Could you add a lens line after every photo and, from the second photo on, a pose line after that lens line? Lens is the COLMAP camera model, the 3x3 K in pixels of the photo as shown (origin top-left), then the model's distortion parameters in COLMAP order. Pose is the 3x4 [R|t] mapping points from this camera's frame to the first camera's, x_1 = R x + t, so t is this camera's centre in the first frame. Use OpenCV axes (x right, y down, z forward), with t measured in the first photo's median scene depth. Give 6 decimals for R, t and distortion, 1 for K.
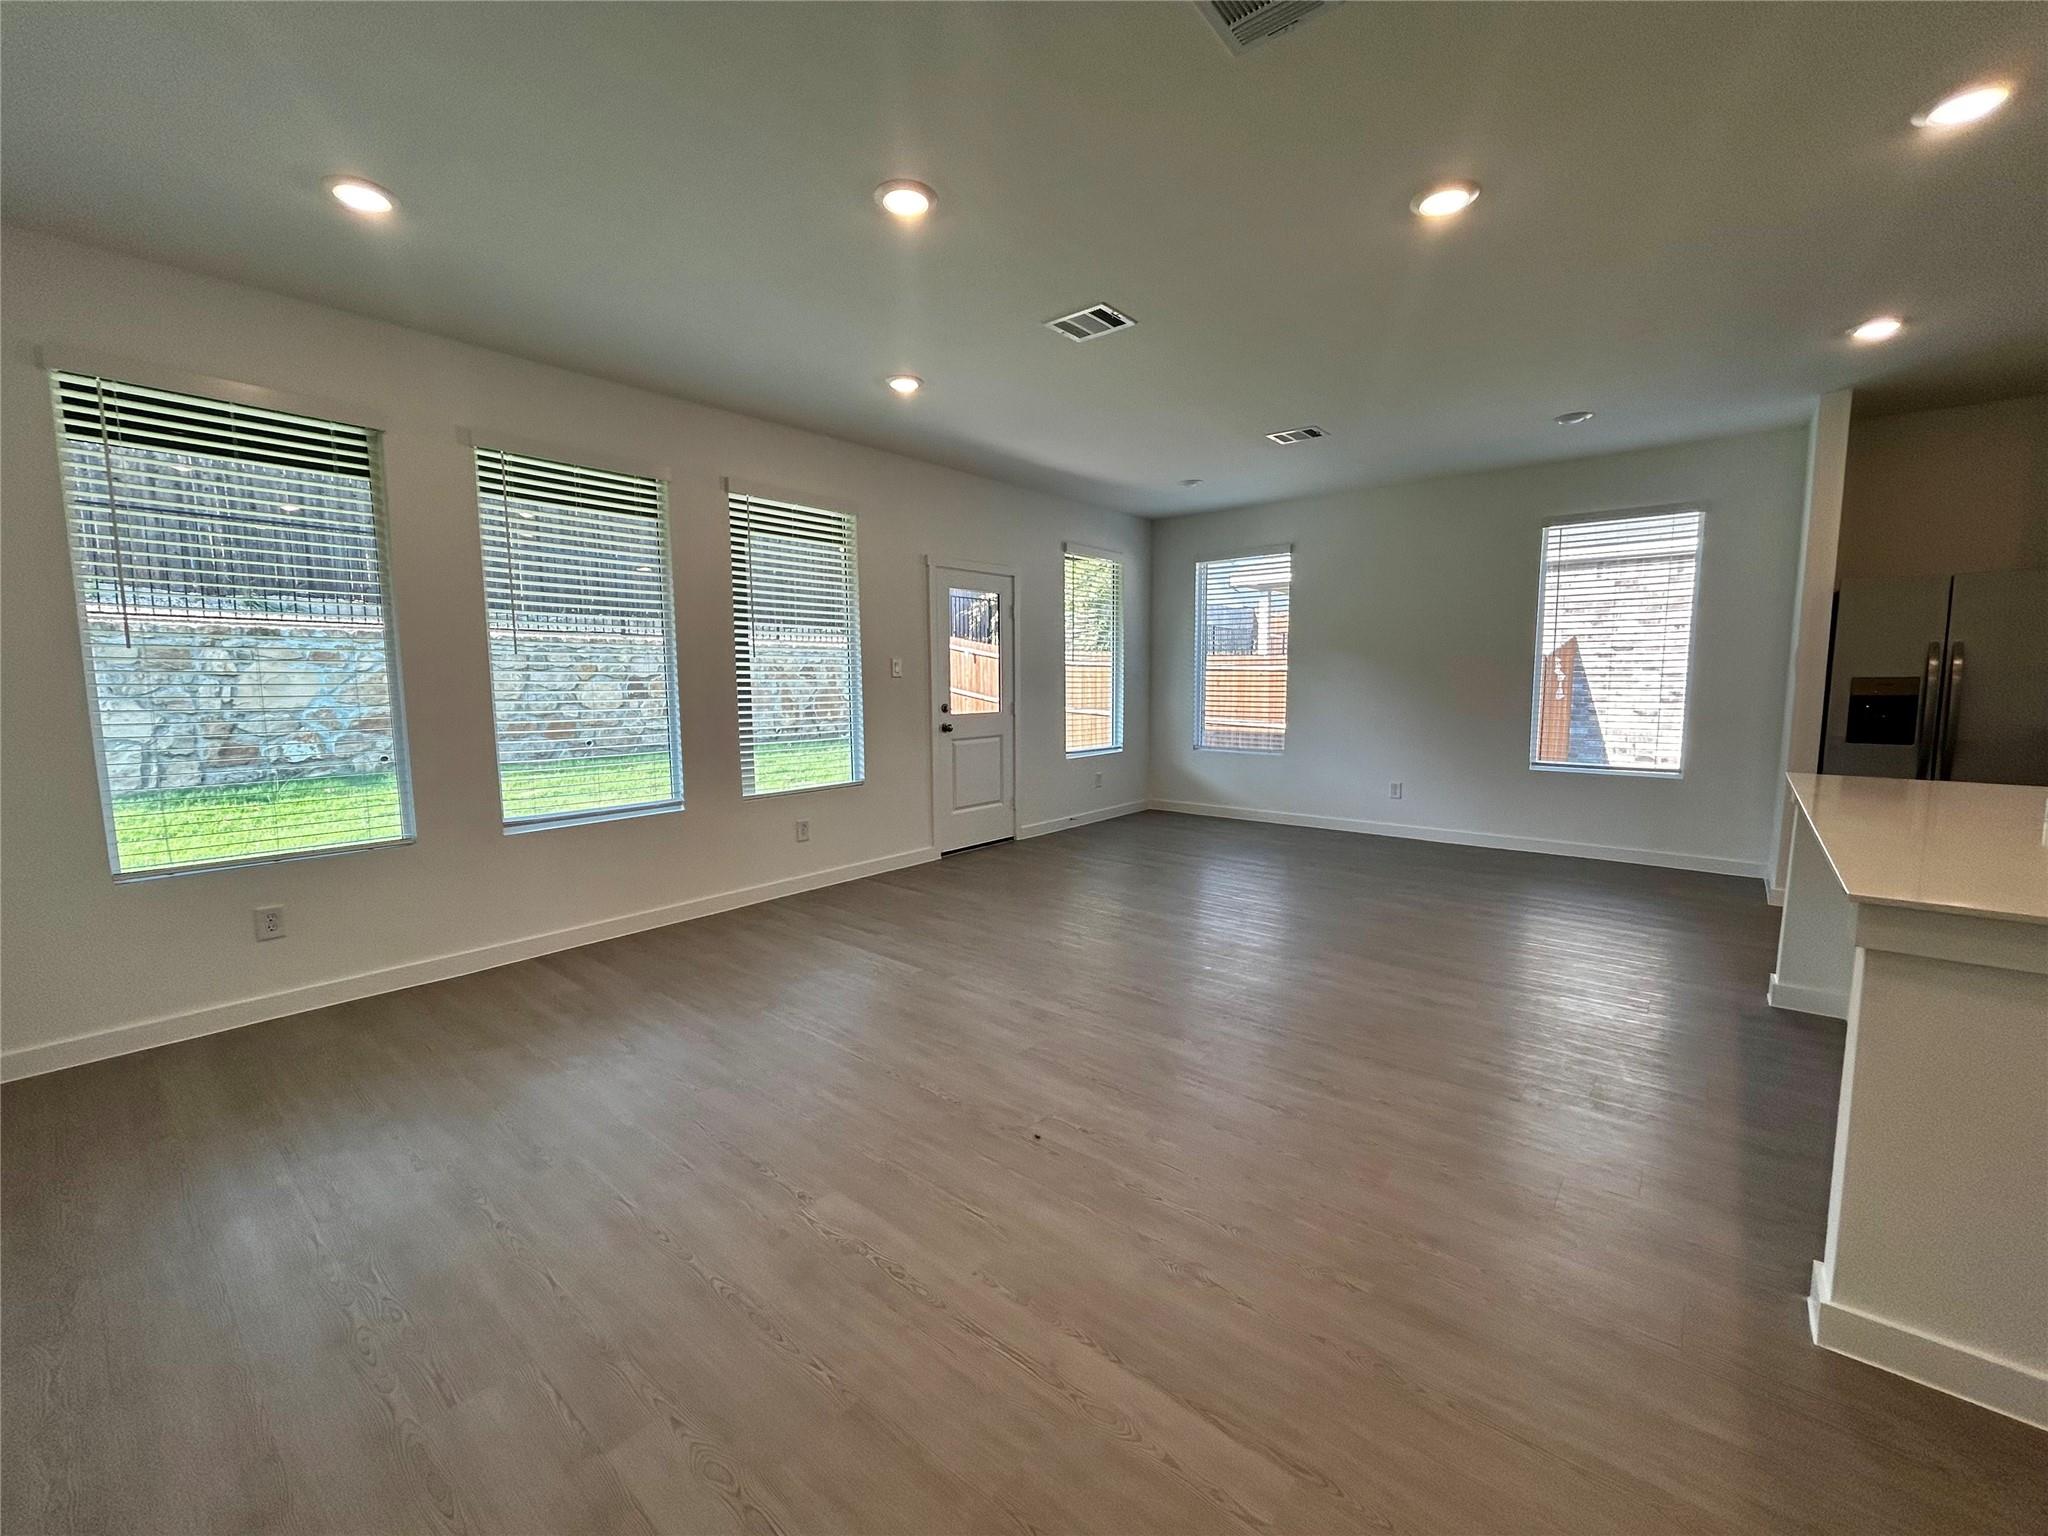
lens RADIAL K [[830.9, 0, 1025.5], [0, 830.9, 761.8], [0, 0, 1]] dist [0.002820, 0.001275]
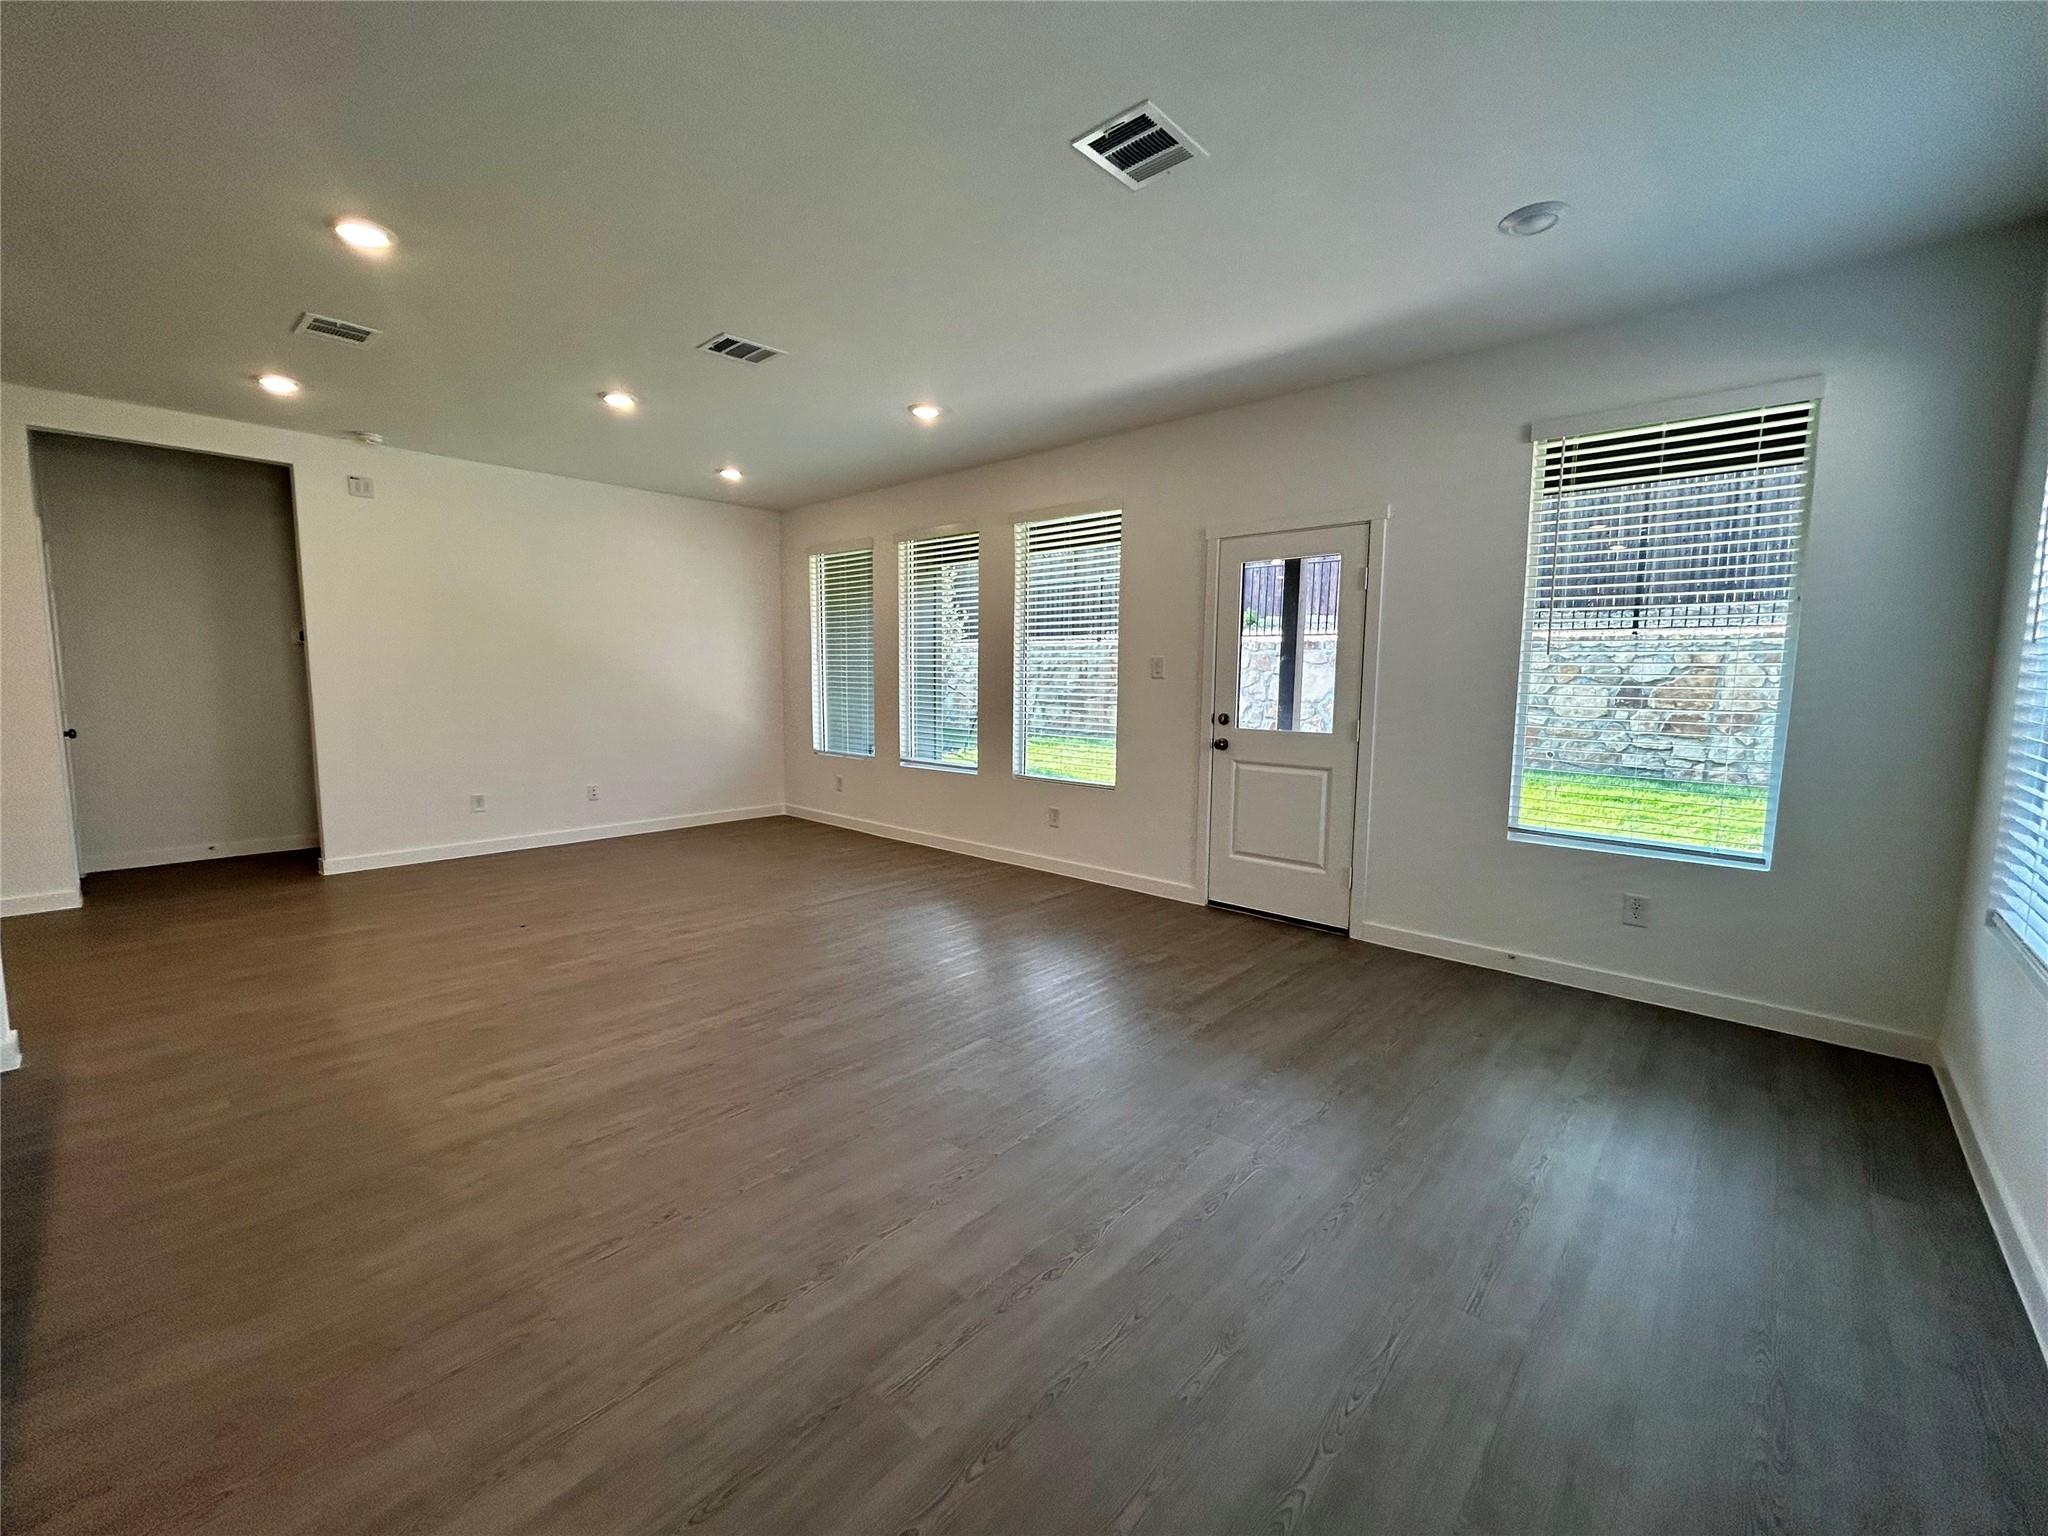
lens RADIAL K [[830.9, 0, 1020.6], [0, 830.9, 769.3], [0, 0, 1]] dist [0.002820, 0.001275]
pose [[-0.050748, 0.117211, -0.991810, 0.534877], [-0.114006, 0.985918, 0.122348, -0.071009], [0.992183, 0.119281, -0.036671, 0.658375]]
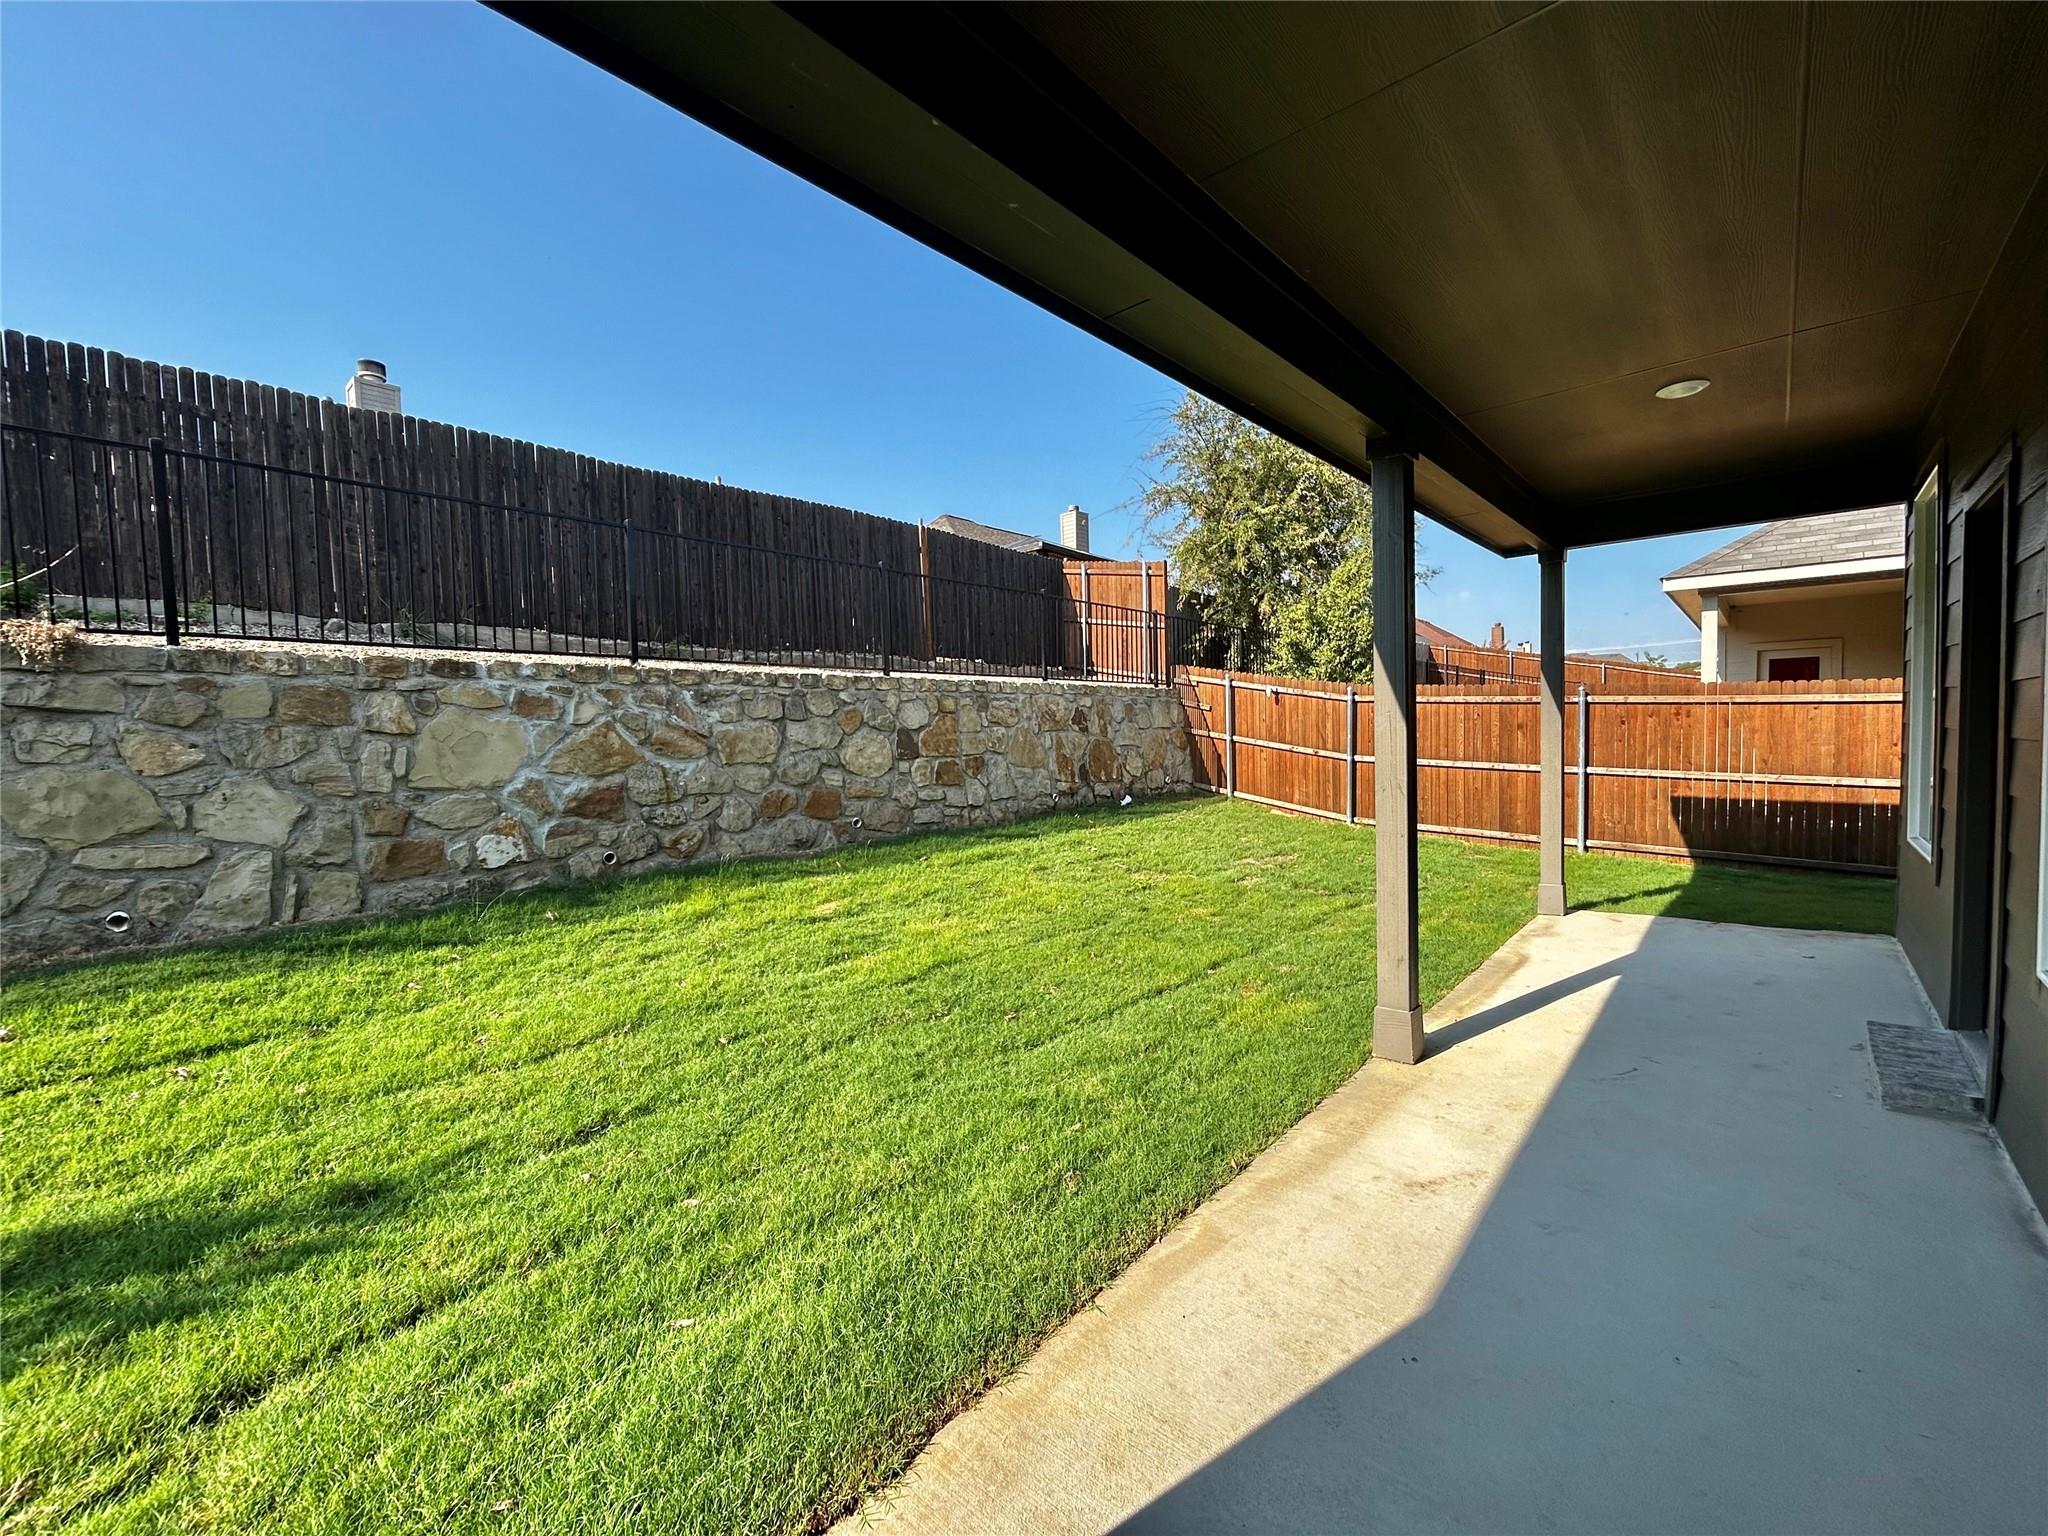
lens RADIAL K [[830.9, 0, 1028.6], [0, 830.9, 767.0], [0, 0, 1]] dist [0.002820, 0.001275]
pose [[0.999103, -0.014926, -0.039626, -0.483431], [0.012797, 0.998489, -0.053442, -0.041328], [0.040364, 0.052887, 0.997784, 0.412505]]
